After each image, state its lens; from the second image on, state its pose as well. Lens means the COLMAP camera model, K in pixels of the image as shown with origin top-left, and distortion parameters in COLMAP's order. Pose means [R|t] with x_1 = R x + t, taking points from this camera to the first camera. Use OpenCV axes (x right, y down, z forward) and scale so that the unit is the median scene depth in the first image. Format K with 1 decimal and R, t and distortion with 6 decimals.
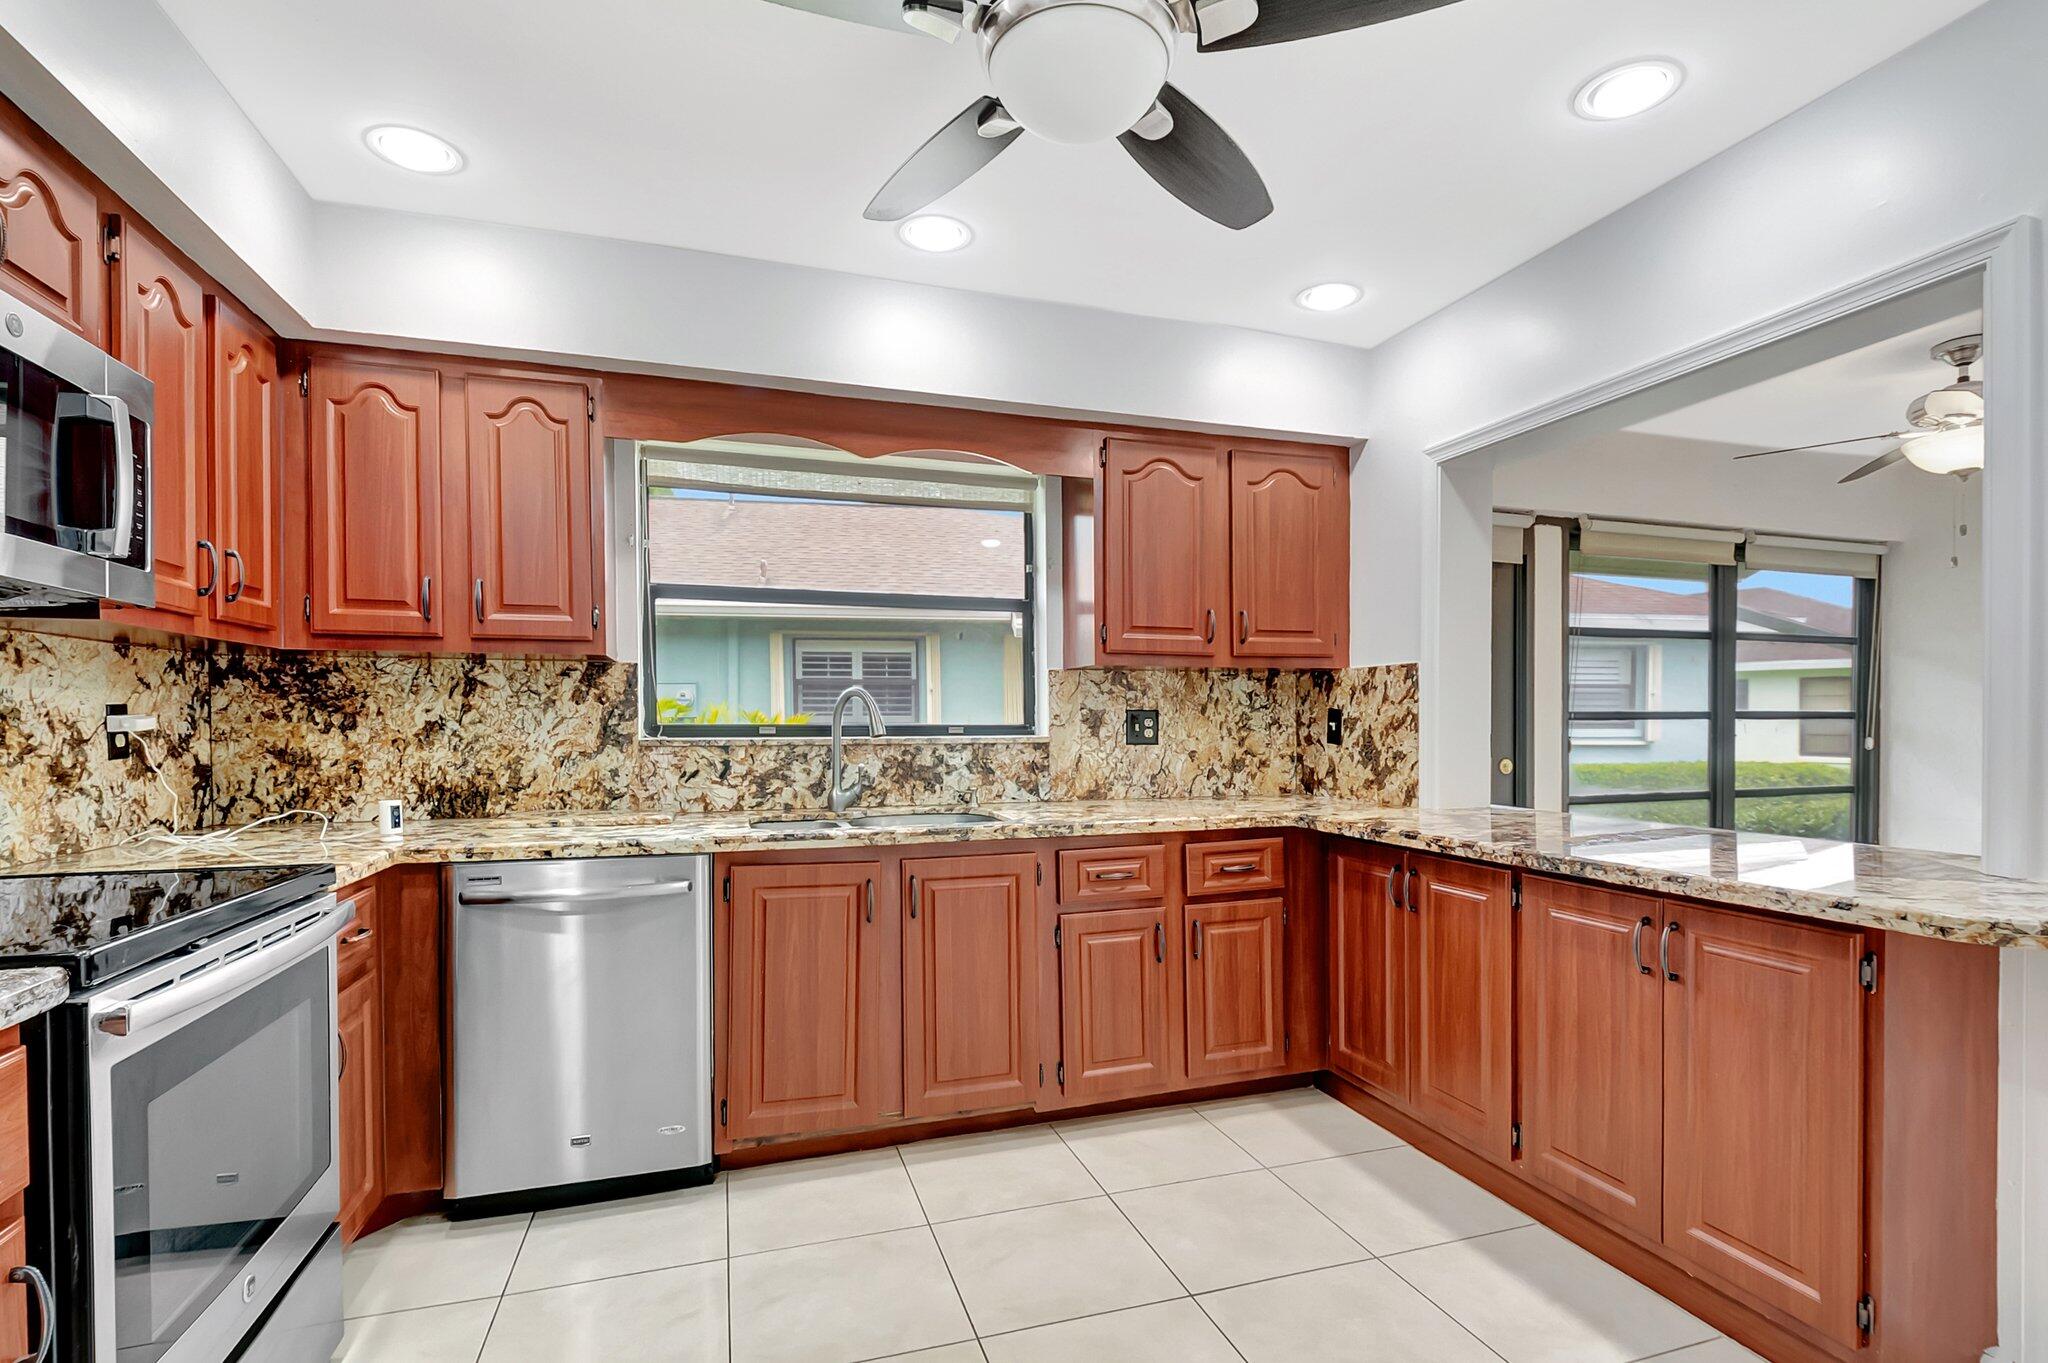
lens RADIAL K [[960.5, 0, 1027.2], [0, 960.5, 723.1], [0, 0, 1]] dist [0.026029, -0.034750]
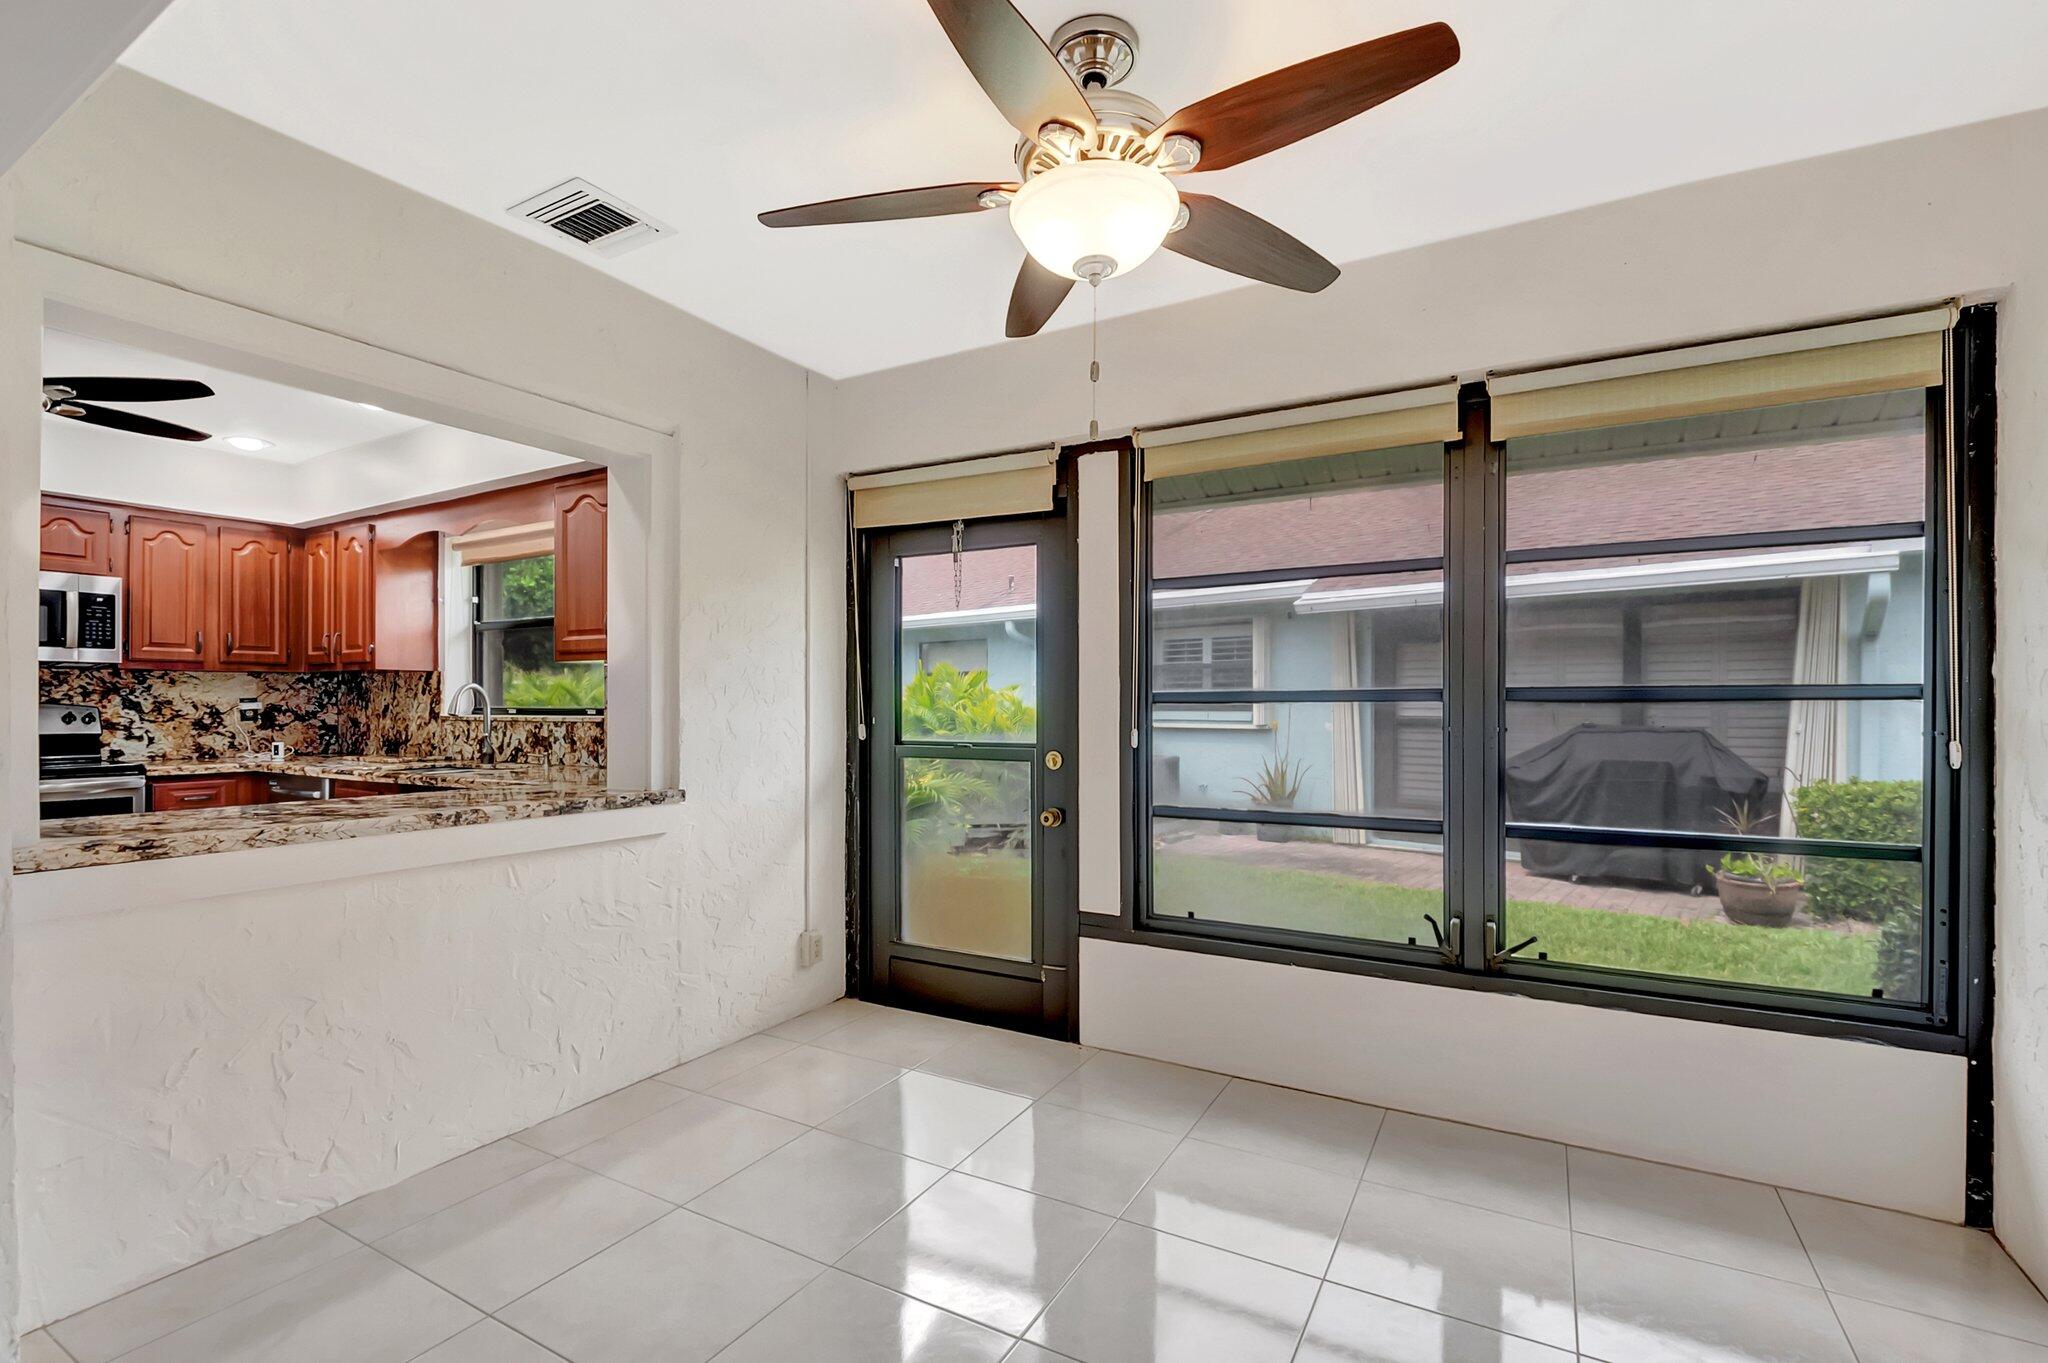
lens RADIAL K [[911.6, 0, 1036.1], [0, 911.6, 707.0], [0, 0, 1]] dist [-0.002639, -0.013734]
pose [[0.674082, 0.002772, -0.738651, 1.371922], [-0.001105, 0.999996, 0.002745, -0.003836], [0.738656, -0.001034, 0.674082, 0.623006]]
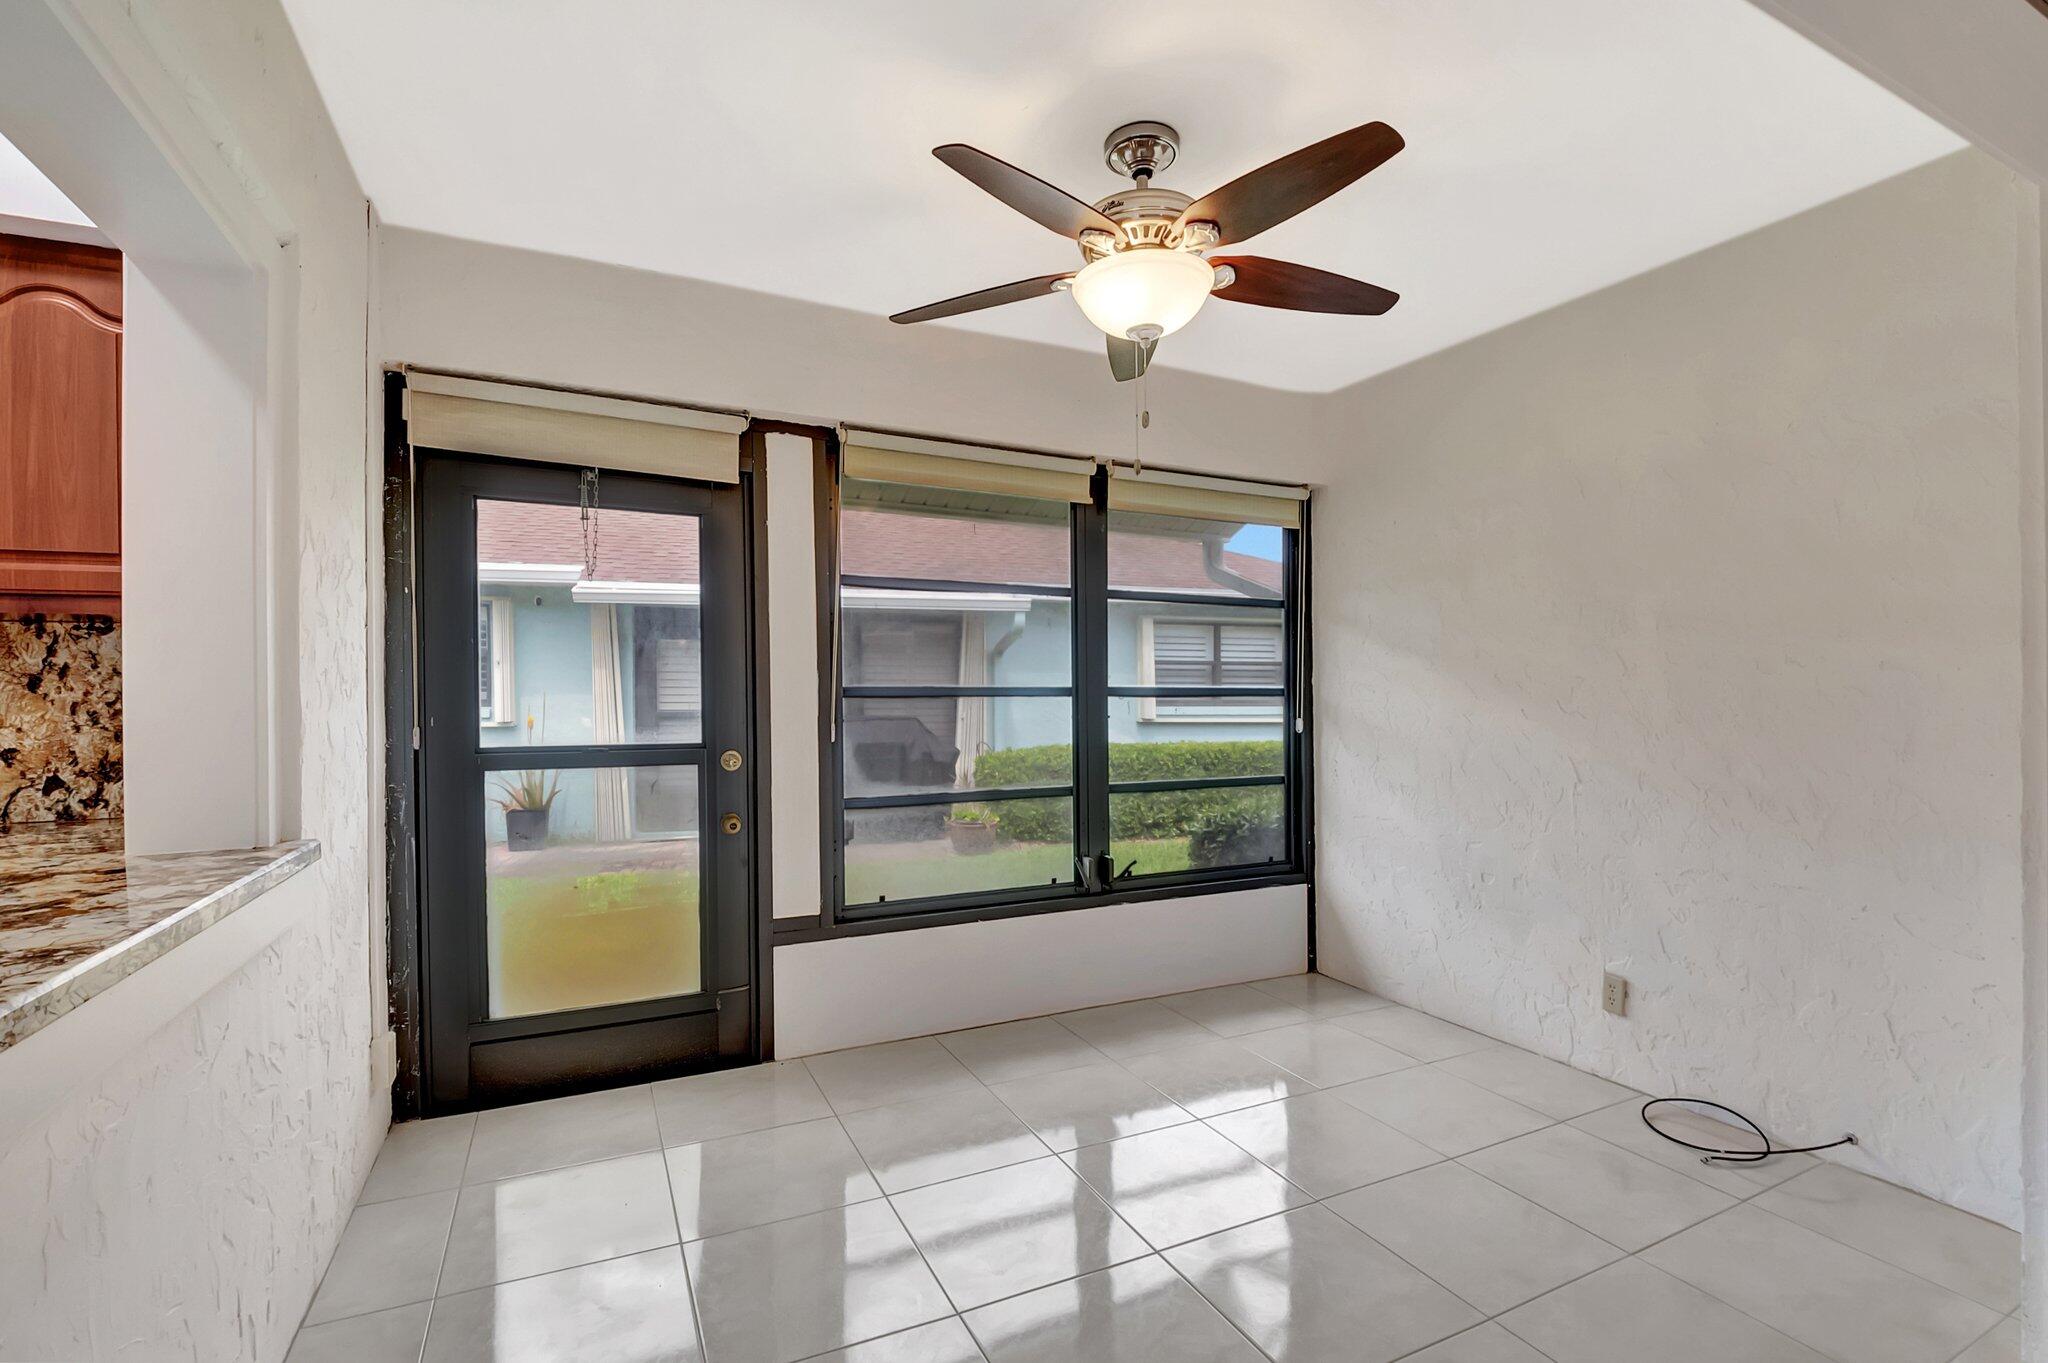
lens RADIAL K [[885.9, 0, 1026.9], [0, 885.9, 700.8], [0, 0, 1]] dist [-0.013555, -0.012909]
pose [[0.991248, 0.000168, 0.132014, 0.818827], [-0.000534, 0.999996, 0.002735, -0.004649], [-0.132013, -0.002782, 0.991244, 0.402100]]
